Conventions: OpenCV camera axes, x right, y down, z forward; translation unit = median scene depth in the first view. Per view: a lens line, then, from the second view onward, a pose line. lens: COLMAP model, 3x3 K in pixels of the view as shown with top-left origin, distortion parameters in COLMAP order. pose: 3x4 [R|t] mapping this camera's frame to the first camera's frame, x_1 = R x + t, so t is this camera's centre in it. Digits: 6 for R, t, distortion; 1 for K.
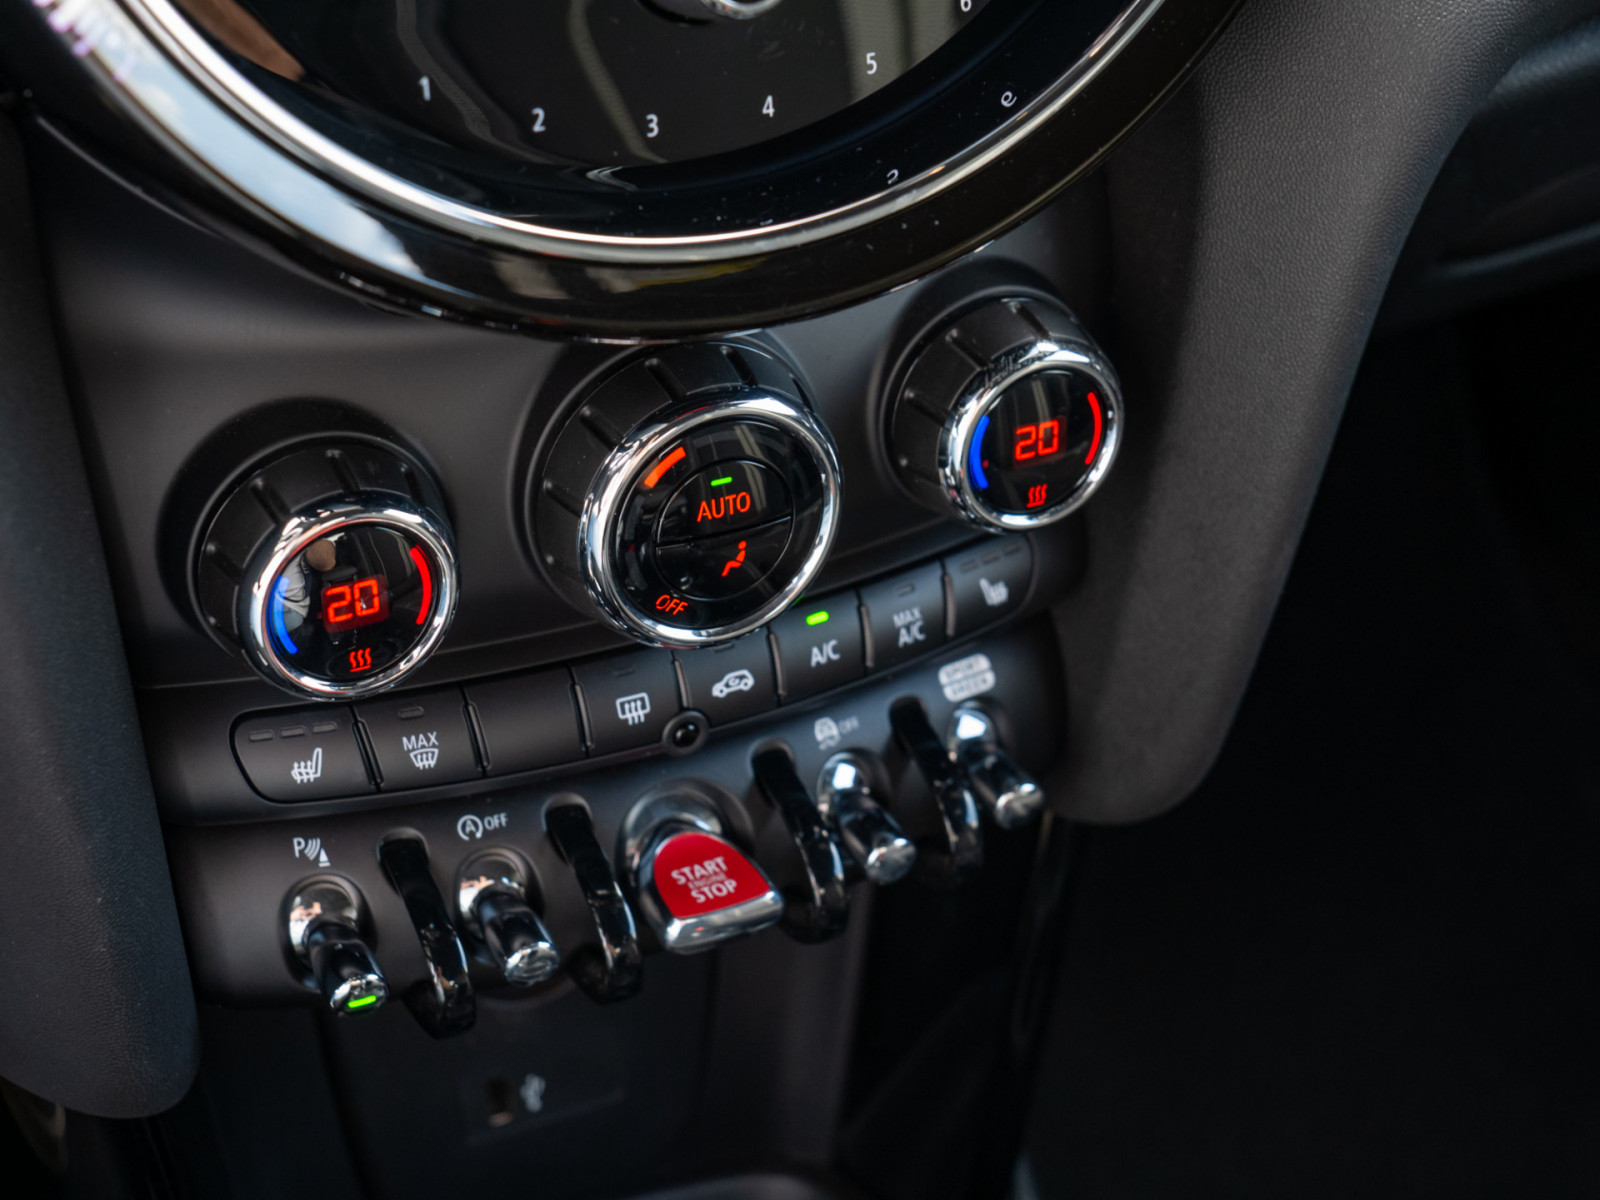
lens RADIAL K [[2834.4, 0, 800.8], [0, 2834.4, 600.1], [0, 0, 1]] dist [-0.007704, 0.000000]
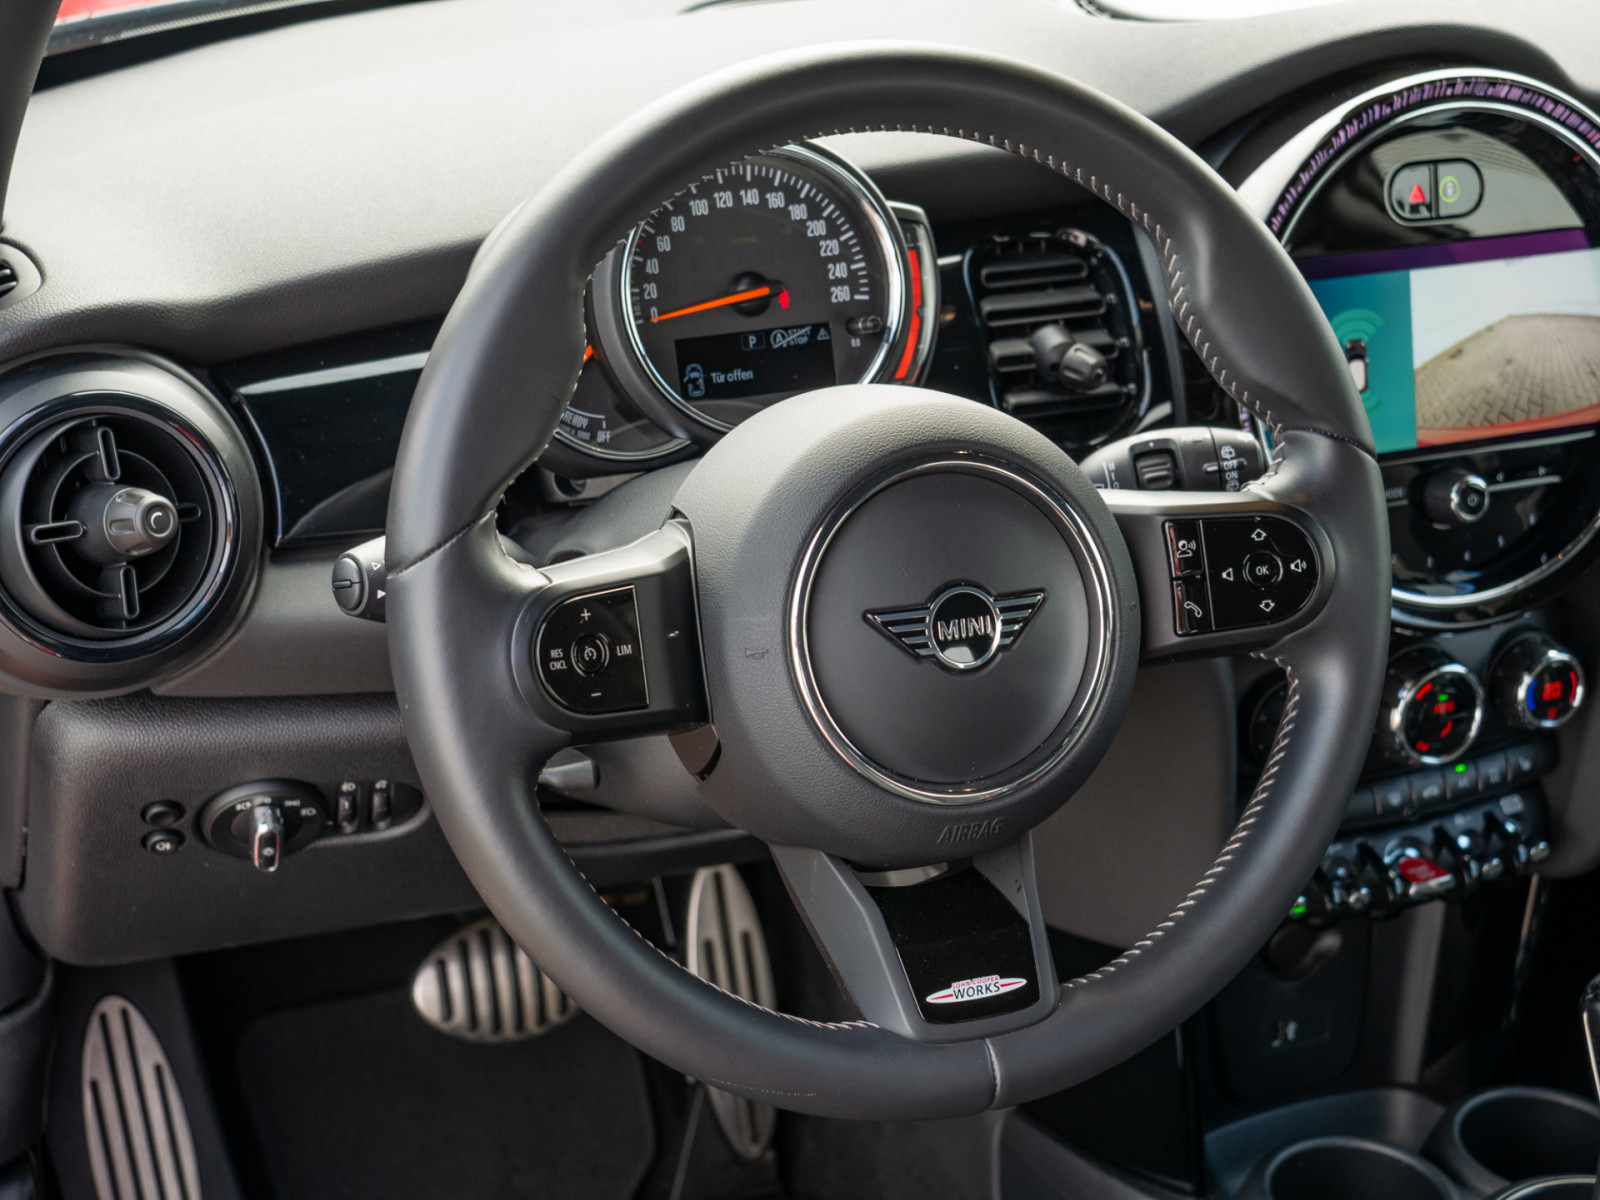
lens RADIAL K [[2493.2, 0, 792.0], [0, 2493.2, 622.2], [0, 0, 1]] dist [-0.001297, 0.000000]
pose [[0.997652, -0.014668, -0.066903, -0.448969], [-0.000680, 0.974630, -0.223821, 0.387216], [0.068489, 0.223341, 0.972331, -1.252813]]
